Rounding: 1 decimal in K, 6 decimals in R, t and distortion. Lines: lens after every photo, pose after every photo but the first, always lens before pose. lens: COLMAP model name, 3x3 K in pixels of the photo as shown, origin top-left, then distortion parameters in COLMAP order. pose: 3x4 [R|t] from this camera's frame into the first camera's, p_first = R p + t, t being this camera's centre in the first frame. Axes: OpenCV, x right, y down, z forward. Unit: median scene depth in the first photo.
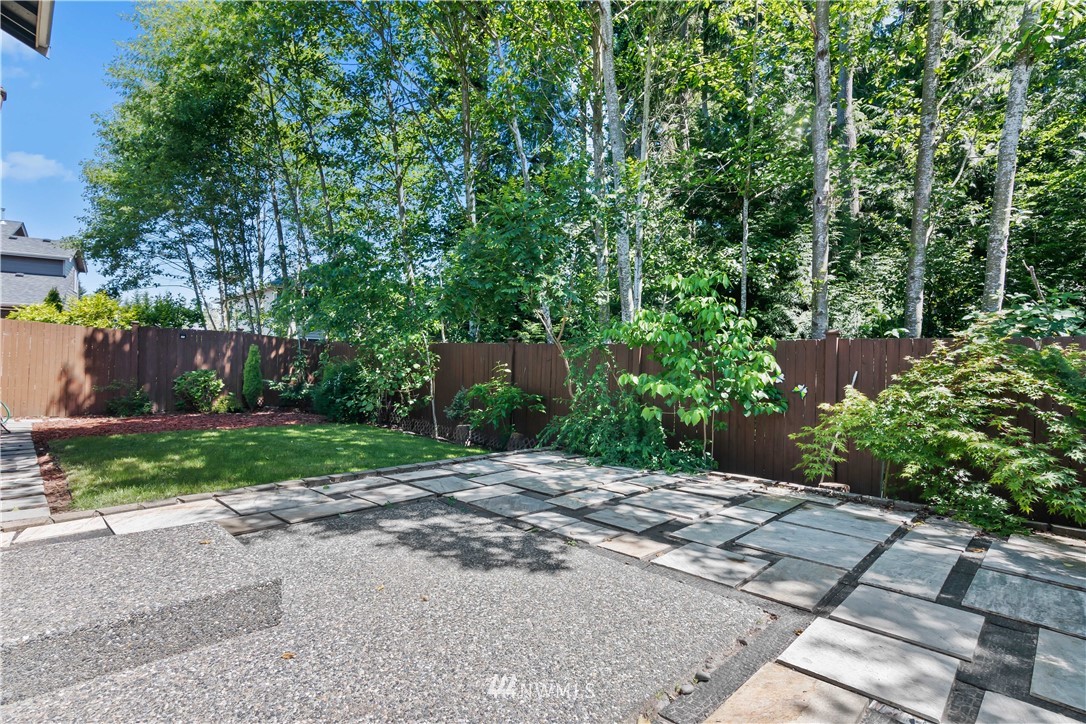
lens RADIAL K [[527.9, 0, 541.6], [0, 527.9, 361.8], [0, 0, 1]] dist [-0.000271, -0.001293]
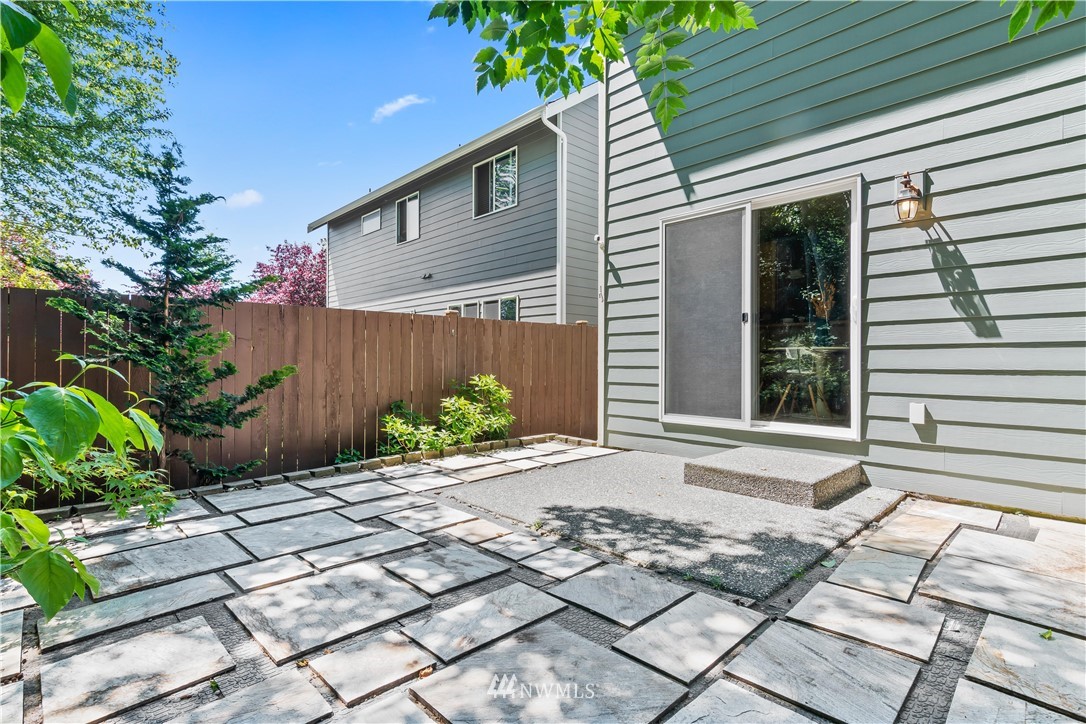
lens RADIAL K [[527.9, 0, 544.5], [0, 527.9, 360.4], [0, 0, 1]] dist [-0.000271, -0.001293]
pose [[-0.999568, -0.018712, 0.022657, 0.021219], [-0.018707, 0.999825, 0.000407, 0.006285], [-0.022660, -0.000017, -0.999743, 2.057612]]
